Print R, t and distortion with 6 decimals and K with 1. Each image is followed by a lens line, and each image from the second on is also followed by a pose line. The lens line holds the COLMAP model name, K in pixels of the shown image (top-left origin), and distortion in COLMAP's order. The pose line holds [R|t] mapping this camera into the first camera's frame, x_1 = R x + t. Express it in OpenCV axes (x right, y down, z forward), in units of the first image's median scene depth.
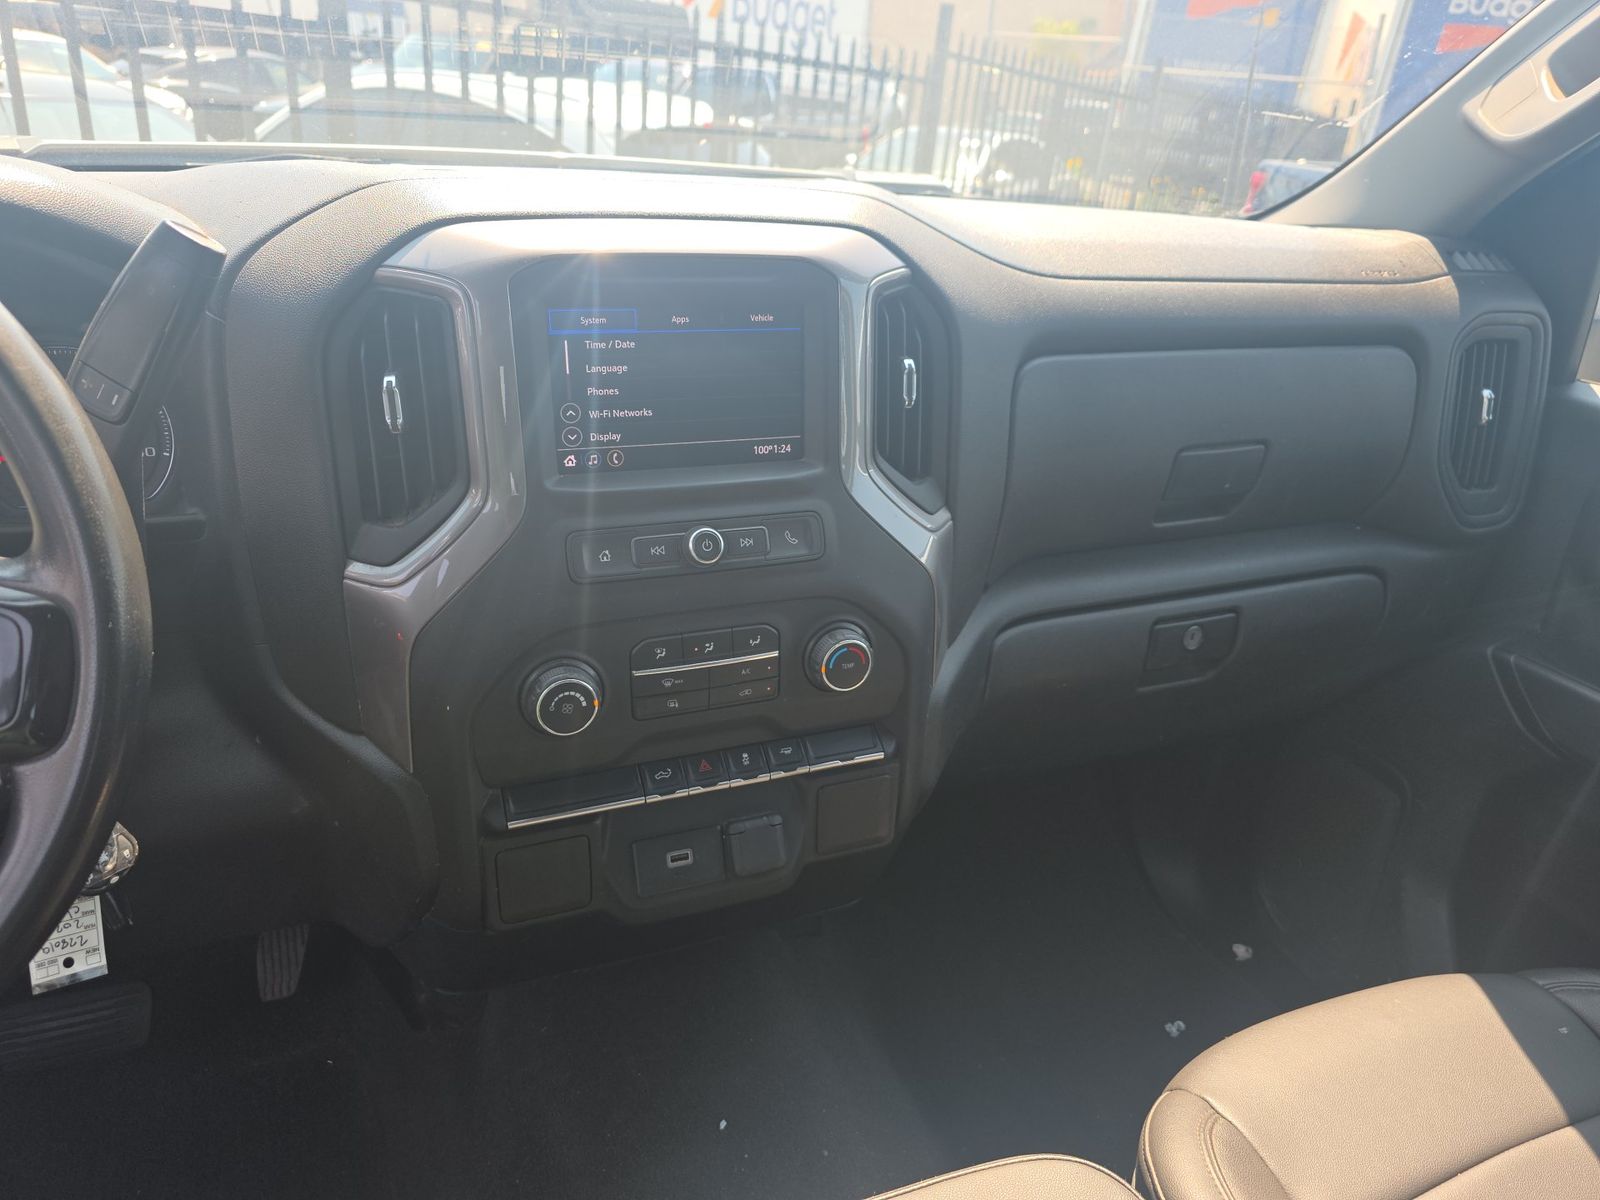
lens RADIAL K [[1067.4, 0, 807.1], [0, 1067.4, 599.7], [0, 0, 1]] dist [0.047289, -0.039927]
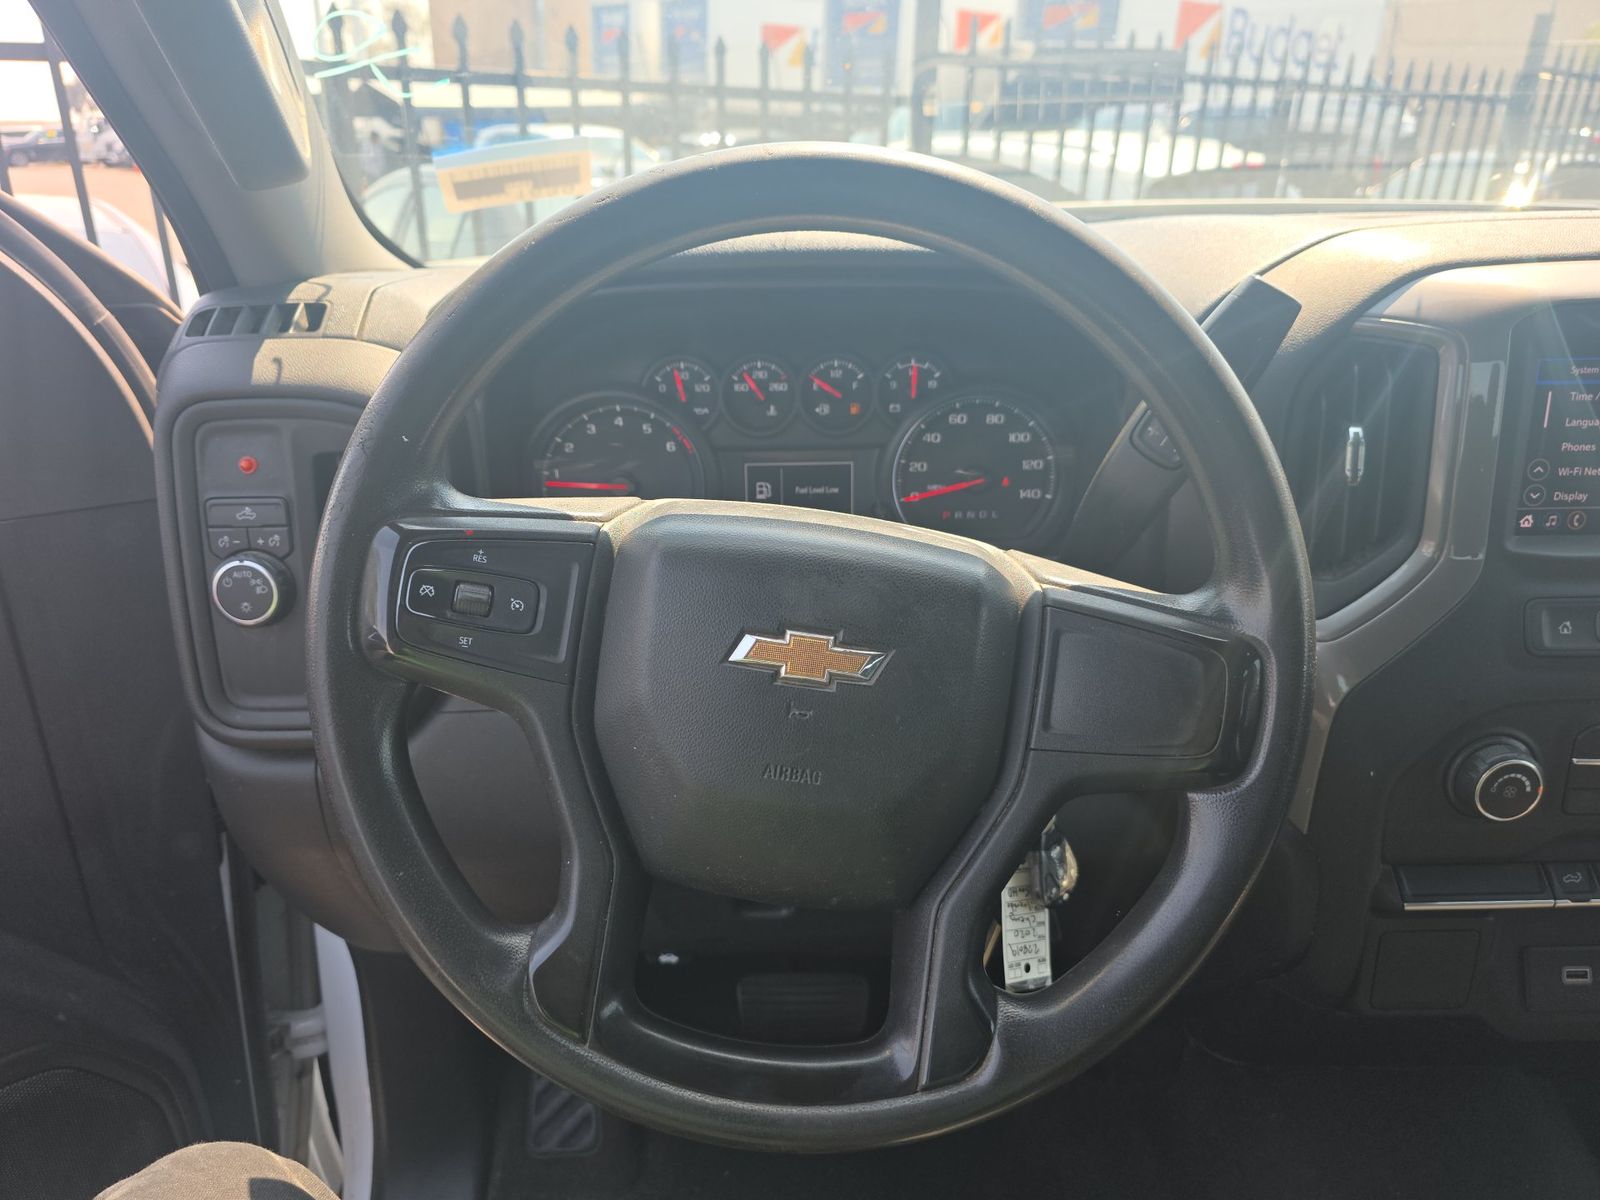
lens RADIAL K [[1067.4, 0, 807.1], [0, 1067.4, 599.7], [0, 0, 1]] dist [0.047289, -0.039927]
pose [[0.932904, 0.078551, -0.351454, -0.463903], [-0.092979, 0.995371, -0.024338, 0.016796], [0.347915, 0.055383, 0.935889, -0.075001]]
